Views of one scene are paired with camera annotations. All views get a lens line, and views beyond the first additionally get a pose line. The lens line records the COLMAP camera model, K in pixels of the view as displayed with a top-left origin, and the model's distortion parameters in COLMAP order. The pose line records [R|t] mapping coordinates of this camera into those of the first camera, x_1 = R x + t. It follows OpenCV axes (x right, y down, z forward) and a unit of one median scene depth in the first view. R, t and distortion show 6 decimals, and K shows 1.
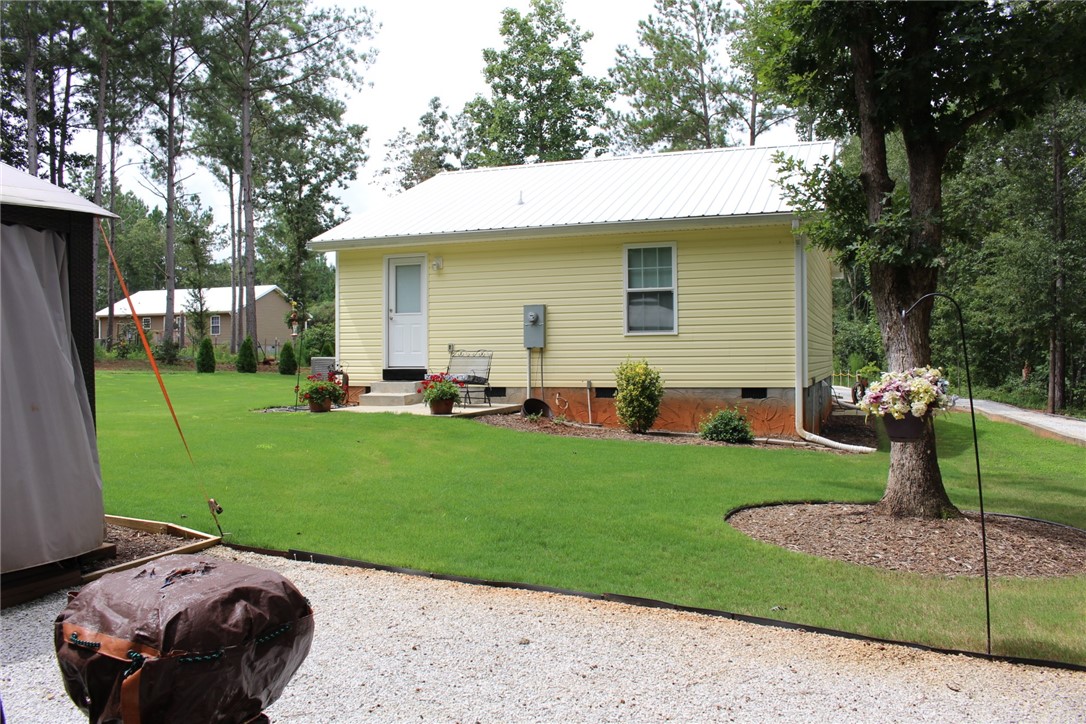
lens RADIAL K [[902.9, 0, 543.1], [0, 902.9, 359.5], [0, 0, 1]] dist [-0.157929, 0.133297]
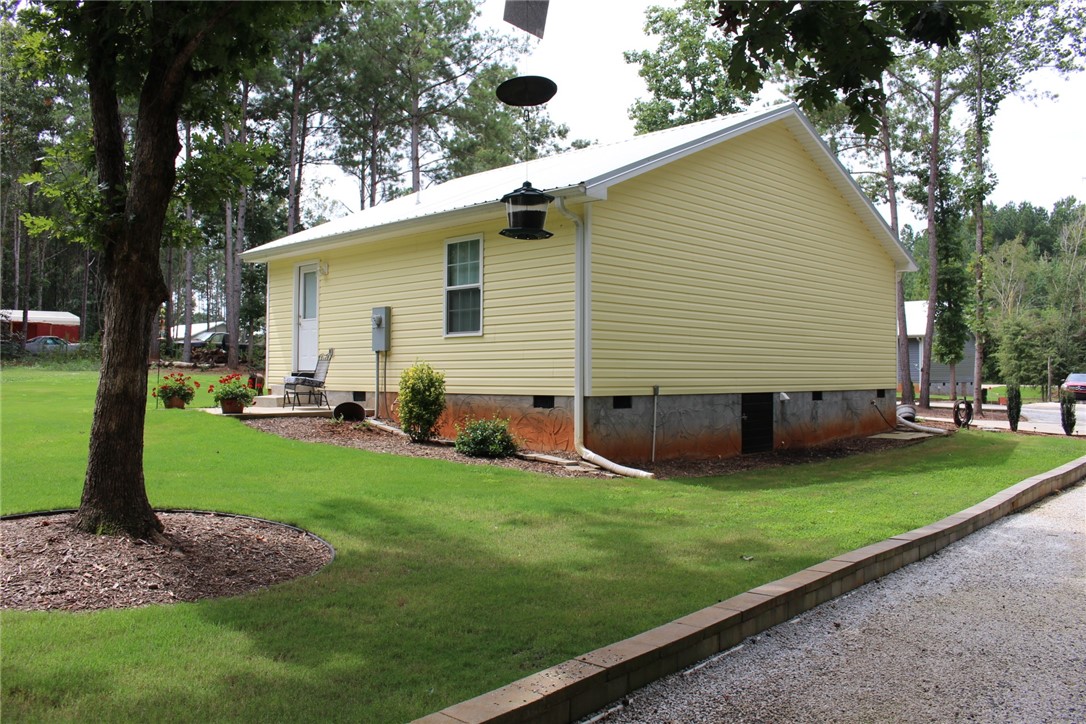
lens RADIAL K [[902.9, 0, 534.9], [0, 902.9, 363.4], [0, 0, 1]] dist [-0.157929, 0.133297]
pose [[0.913876, 0.003605, -0.405977, 0.553243], [-0.009311, 0.999884, -0.012080, 0.010529], [0.405887, 0.014820, 0.913803, 0.187417]]
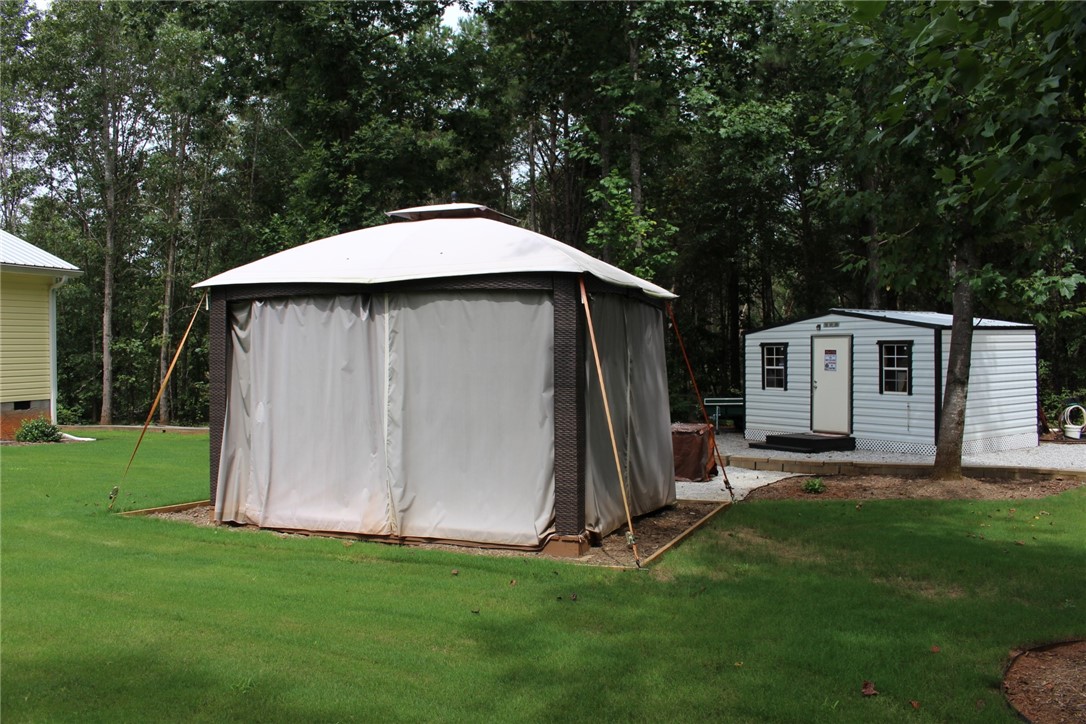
lens RADIAL K [[902.9, 0, 525.8], [0, 902.9, 362.1], [0, 0, 1]] dist [-0.157929, 0.133297]
pose [[-0.003836, -0.006101, 0.999974, -0.942498], [0.015145, 0.999866, 0.006158, -0.019821], [-0.999878, 0.015169, -0.003743, 0.259518]]
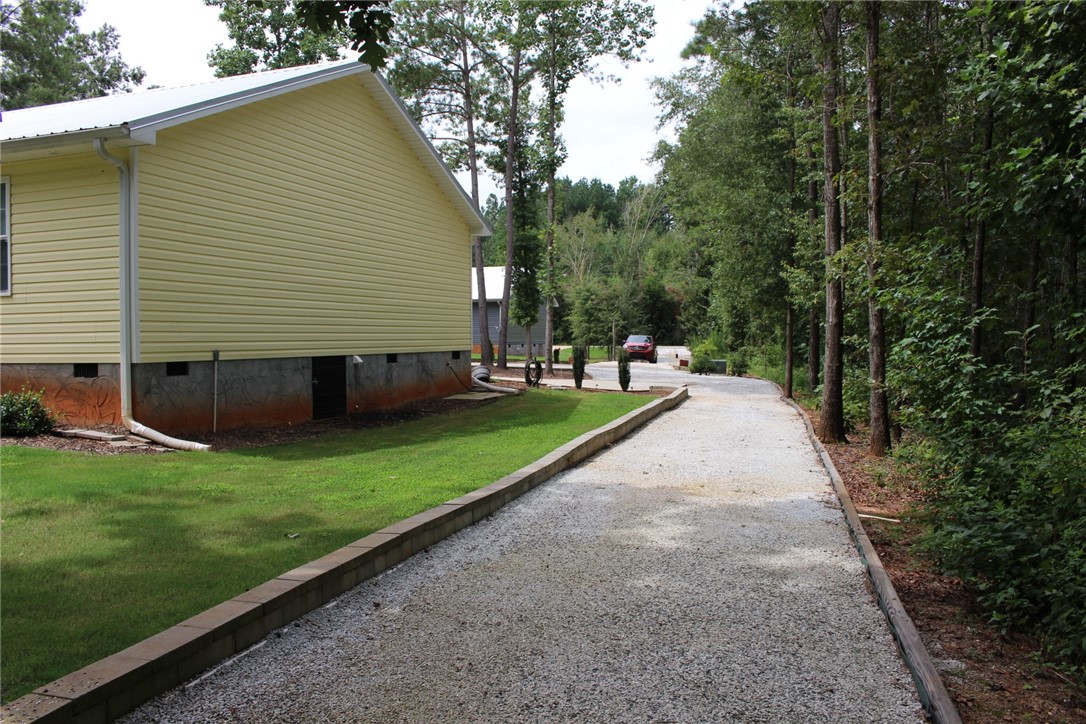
lens RADIAL K [[902.9, 0, 529.6], [0, 902.9, 373.3], [0, 0, 1]] dist [-0.157929, 0.133297]
pose [[0.999762, 0.000146, 0.021801, 0.570558], [-0.000956, 0.999309, 0.037147, 0.011217], [-0.021781, -0.037159, 0.999072, 0.228299]]
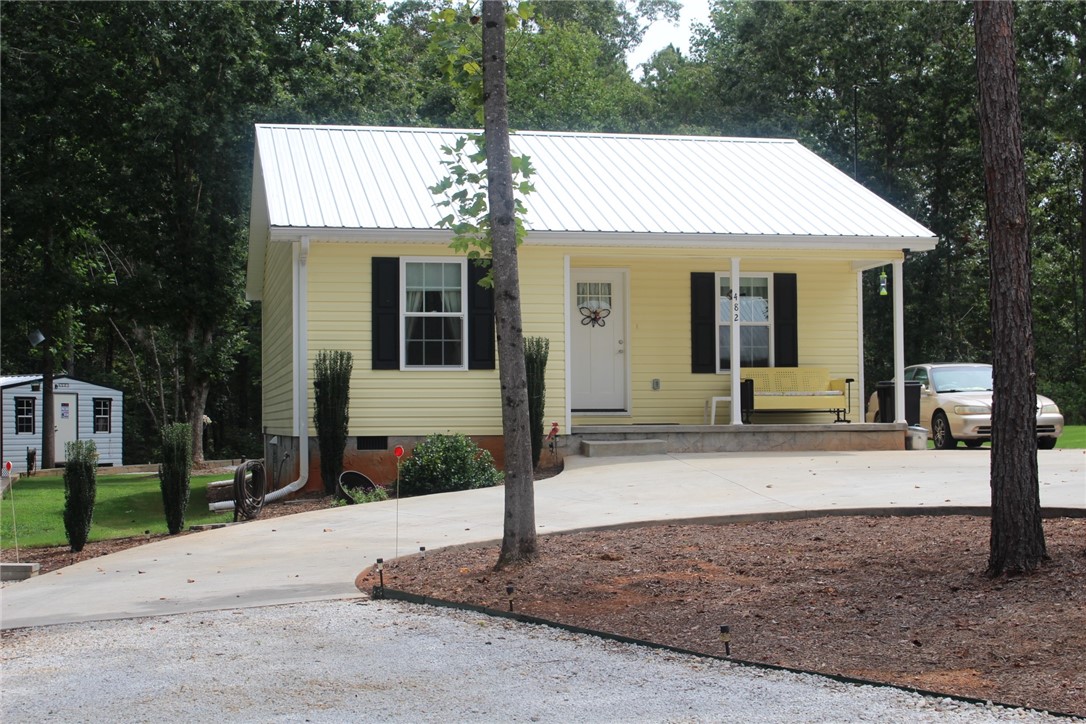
lens RADIAL K [[1638.7, 0, 544.2], [0, 1638.7, 362.2], [0, 0, 1]] dist [-0.061110, 0.000000]
pose [[-0.848063, -0.007963, -0.529836, 1.080394], [0.011480, 0.999376, -0.033395, 0.012393], [0.529771, -0.034404, -0.847443, 2.881056]]
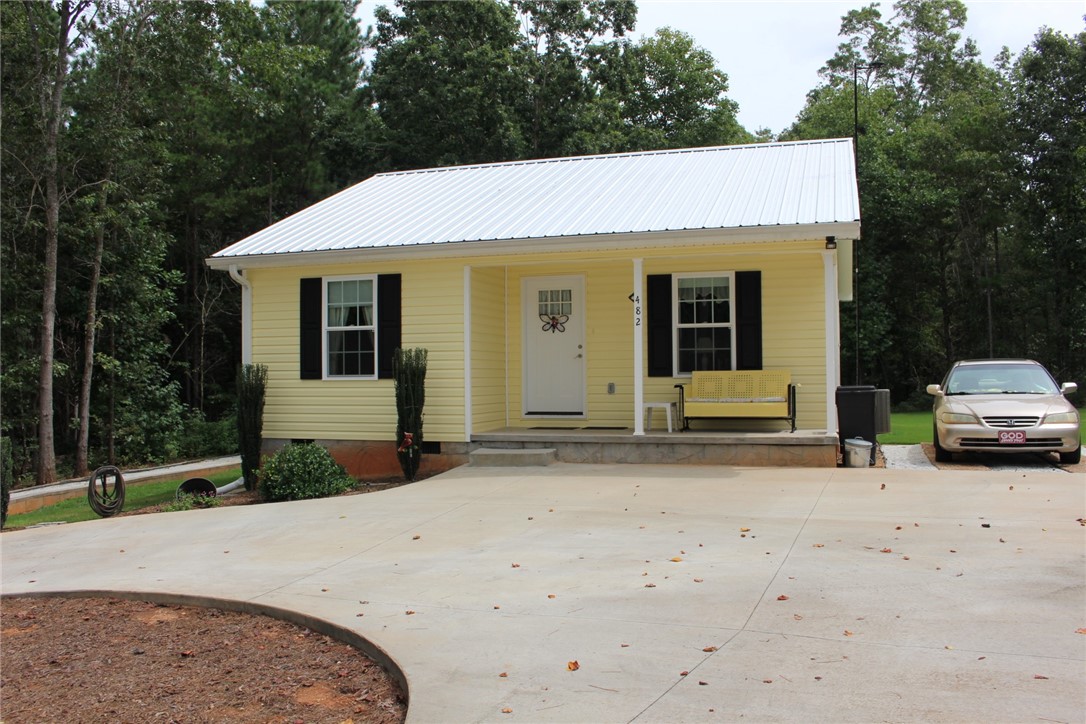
lens RADIAL K [[963.7, 0, 545.1], [0, 963.7, 365.1], [0, 0, 1]] dist [-0.117626, 0.022968]
pose [[-0.998985, 0.013656, -0.042913, 0.247833], [0.014004, 0.999871, -0.007837, -0.034124], [0.042800, -0.008430, -0.999048, 2.529831]]
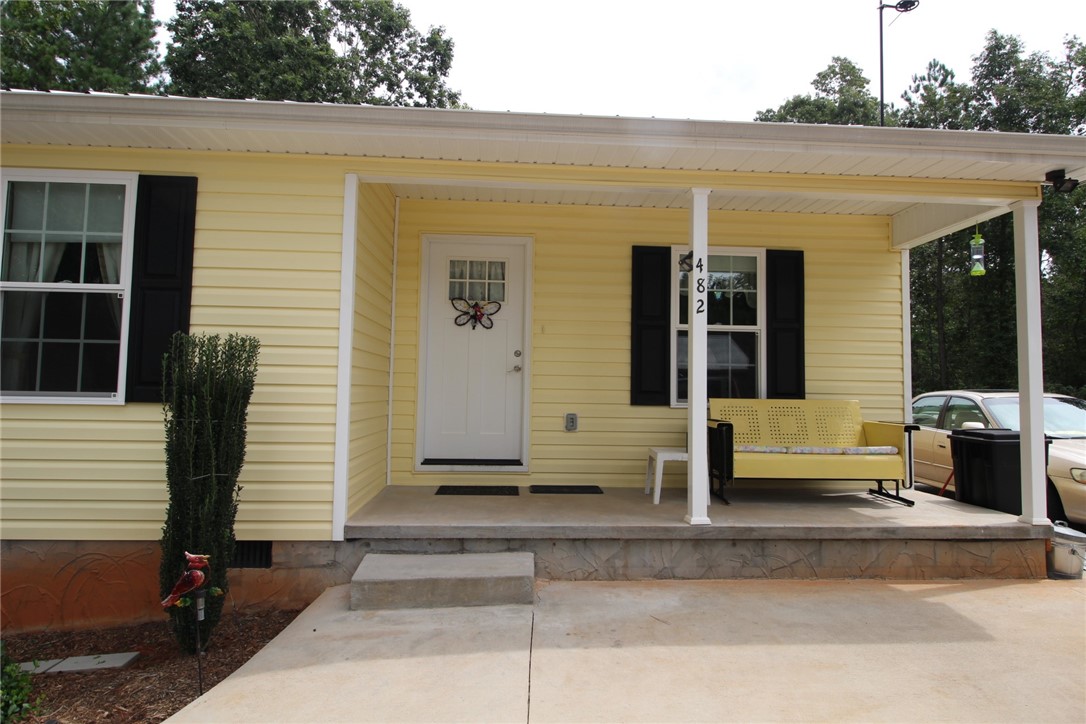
lens RADIAL K [[630.4, 0, 548.4], [0, 630.4, 349.3], [0, 0, 1]] dist [0.008965, -0.011974]
pose [[-0.914769, -0.035513, -0.402414, 0.311291], [-0.012903, 0.998189, -0.058761, -0.039539], [0.403772, -0.048561, -0.913570, 1.933402]]
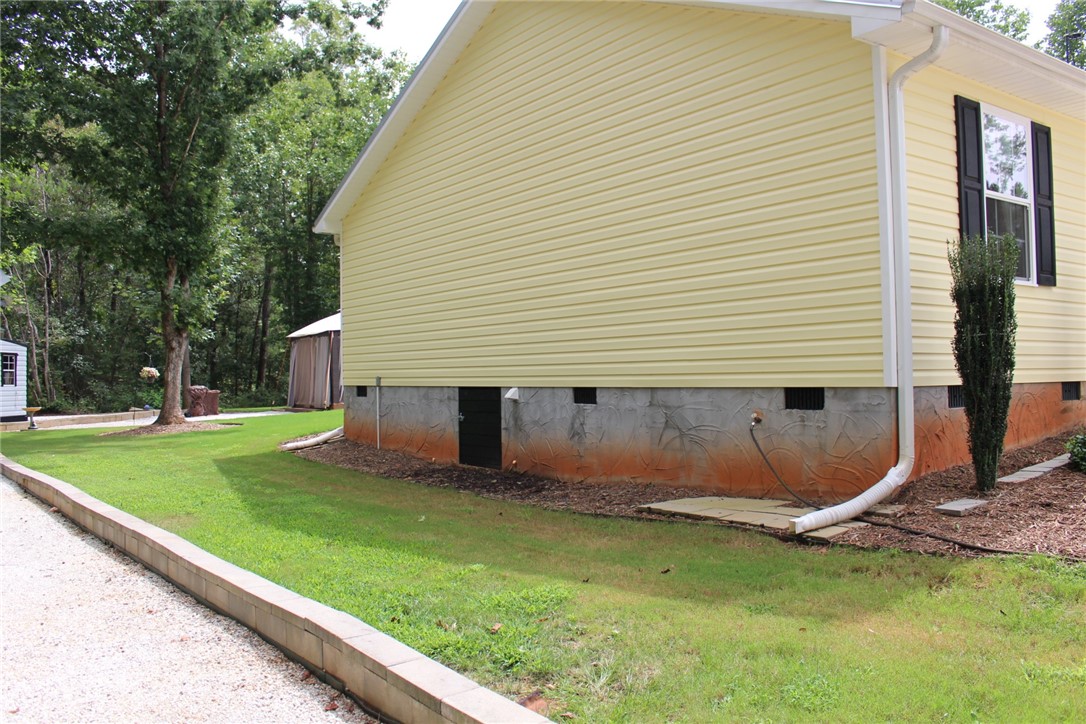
lens RADIAL K [[902.9, 0, 538.1], [0, 902.9, 355.8], [0, 0, 1]] dist [-0.157929, 0.133297]
pose [[-0.571726, -0.007152, -0.820413, 0.962374], [0.013022, 0.999757, -0.017790, 0.016987], [0.820341, -0.020855, -0.571494, 1.664344]]
